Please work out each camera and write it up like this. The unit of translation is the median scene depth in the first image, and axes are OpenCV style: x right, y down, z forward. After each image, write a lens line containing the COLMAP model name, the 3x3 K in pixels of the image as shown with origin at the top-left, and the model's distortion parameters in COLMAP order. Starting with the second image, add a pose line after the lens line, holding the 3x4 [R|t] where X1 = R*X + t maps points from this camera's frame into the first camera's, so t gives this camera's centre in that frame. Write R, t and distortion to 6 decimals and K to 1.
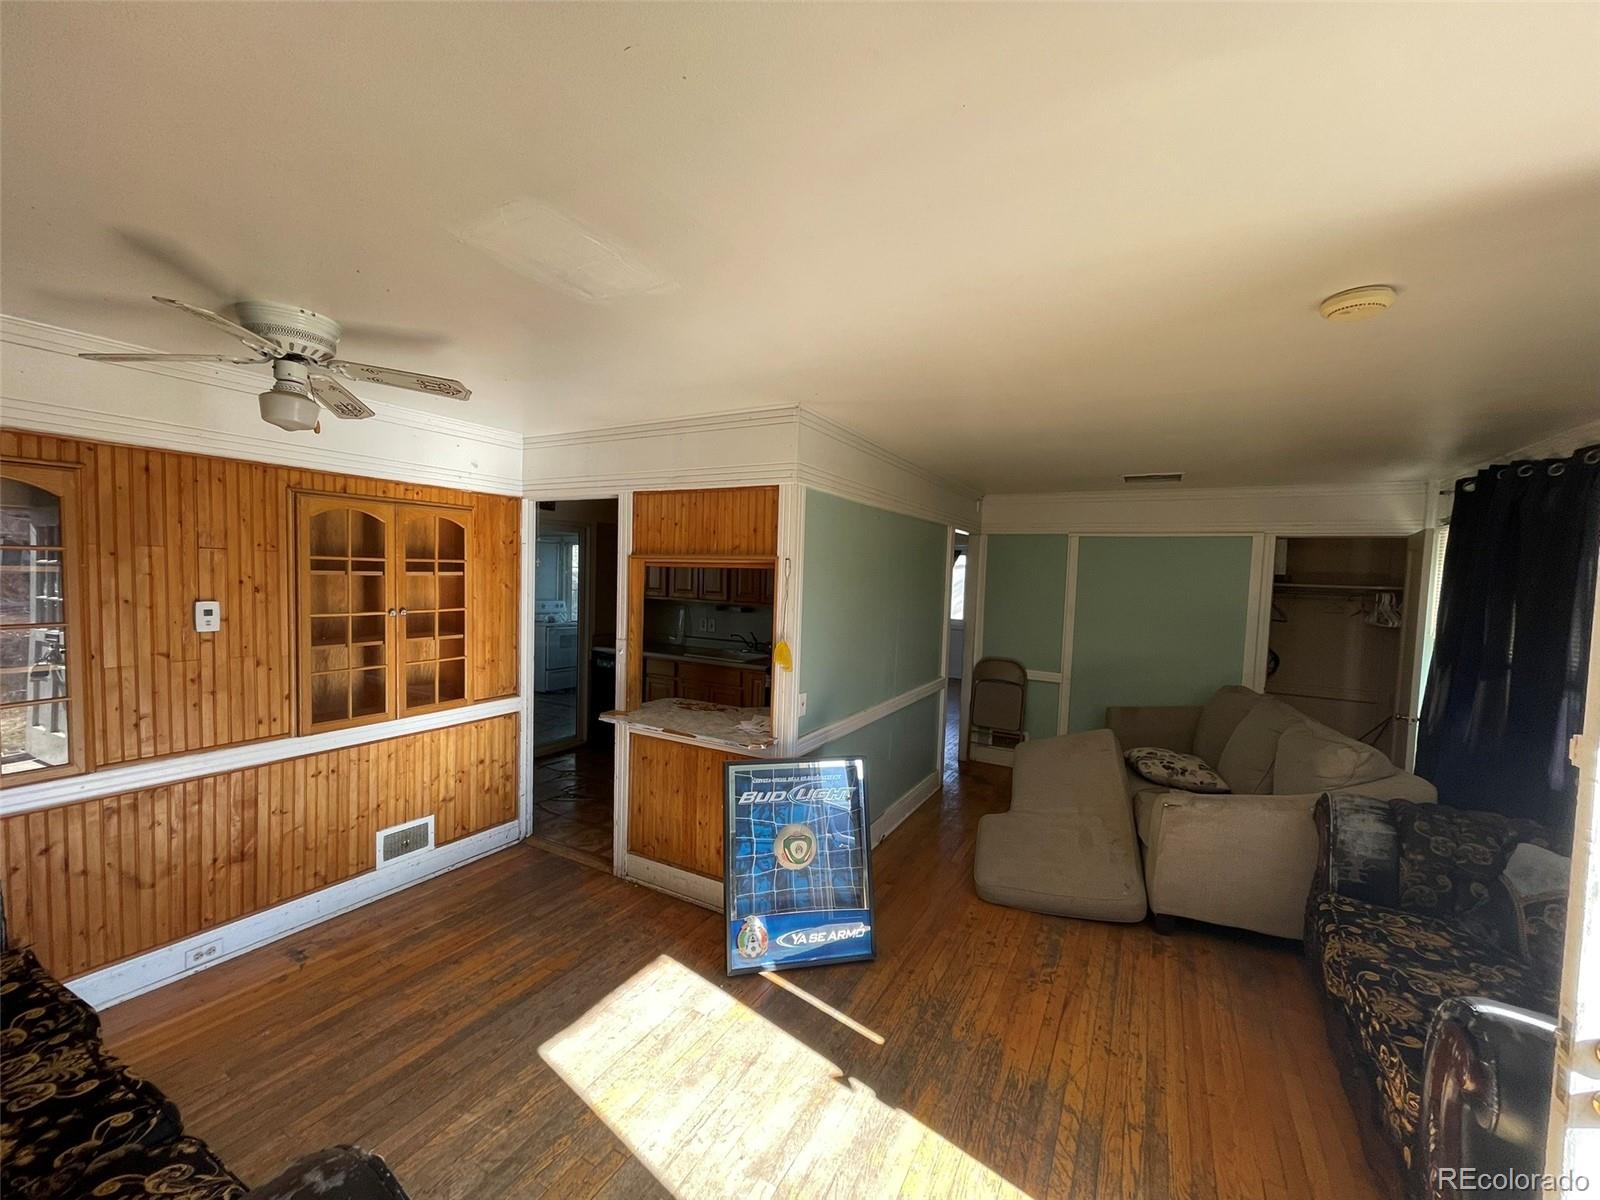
lens RADIAL K [[643.8, 0, 799.2], [0, 643.8, 604.6], [0, 0, 1]] dist [-0.002313, 0.000245]
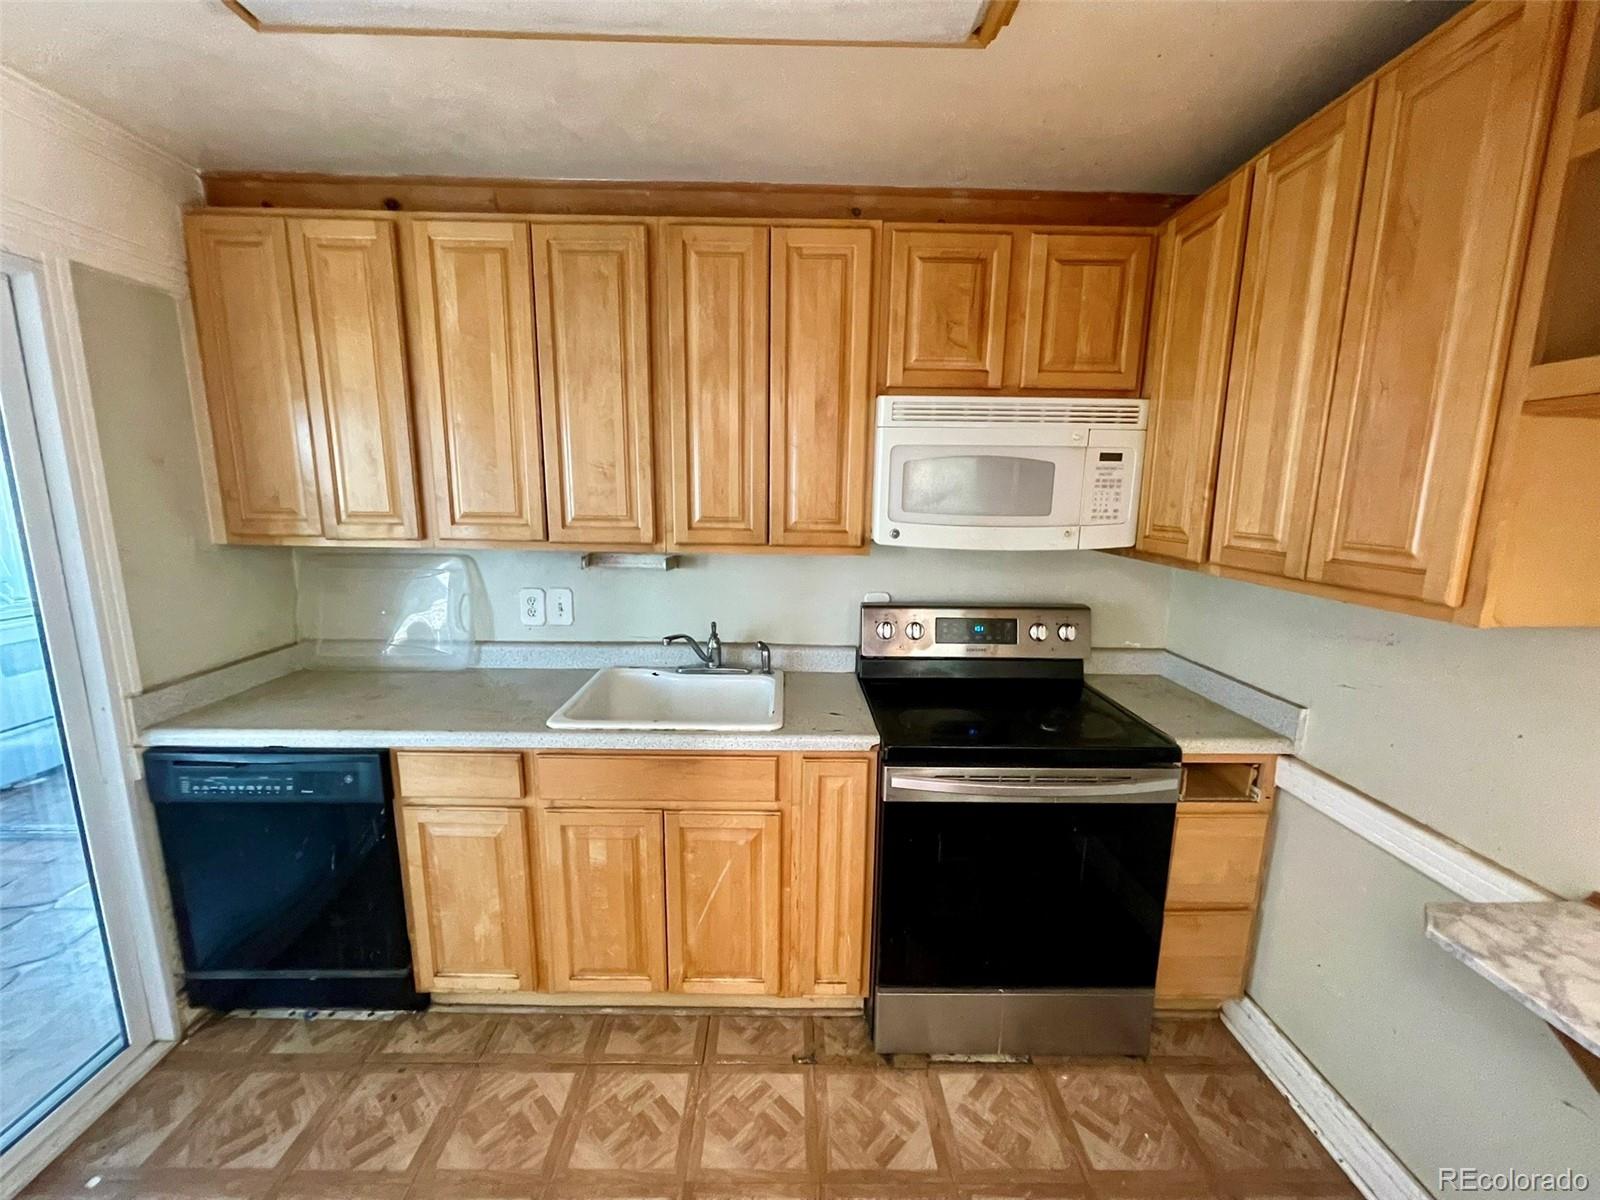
lens RADIAL K [[643.8, 0, 792.2], [0, 643.8, 605.6], [0, 0, 1]] dist [-0.002313, 0.000245]
pose [[0.868628, -0.112157, 0.482604, -0.219432], [0.046484, 0.988193, 0.145990, -0.019627], [-0.493280, -0.104377, 0.863586, 0.674292]]
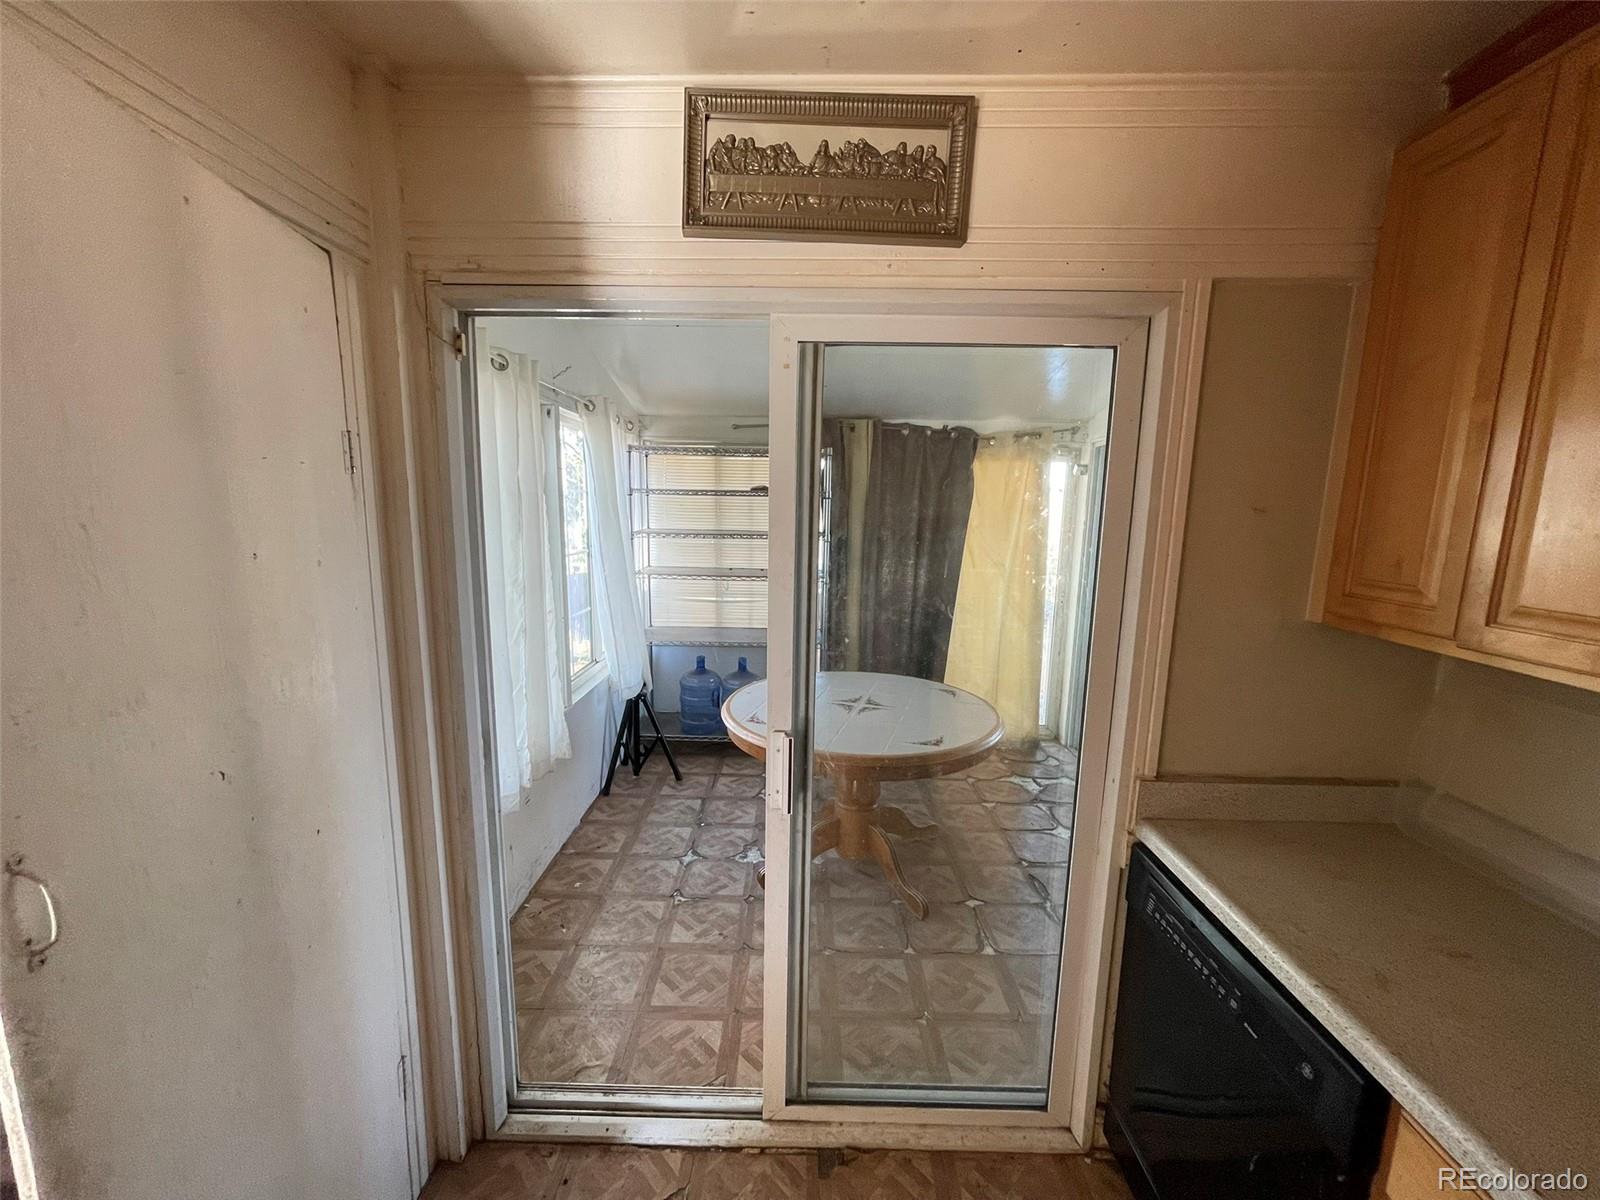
lens RADIAL K [[643.8, 0, 796.6], [0, 643.8, 605.8], [0, 0, 1]] dist [-0.002313, 0.000245]
pose [[0.463862, 0.114446, -0.878484, -0.190253], [-0.044779, 0.993382, 0.105771, -0.039508], [0.884775, -0.009725, 0.465917, 0.832089]]
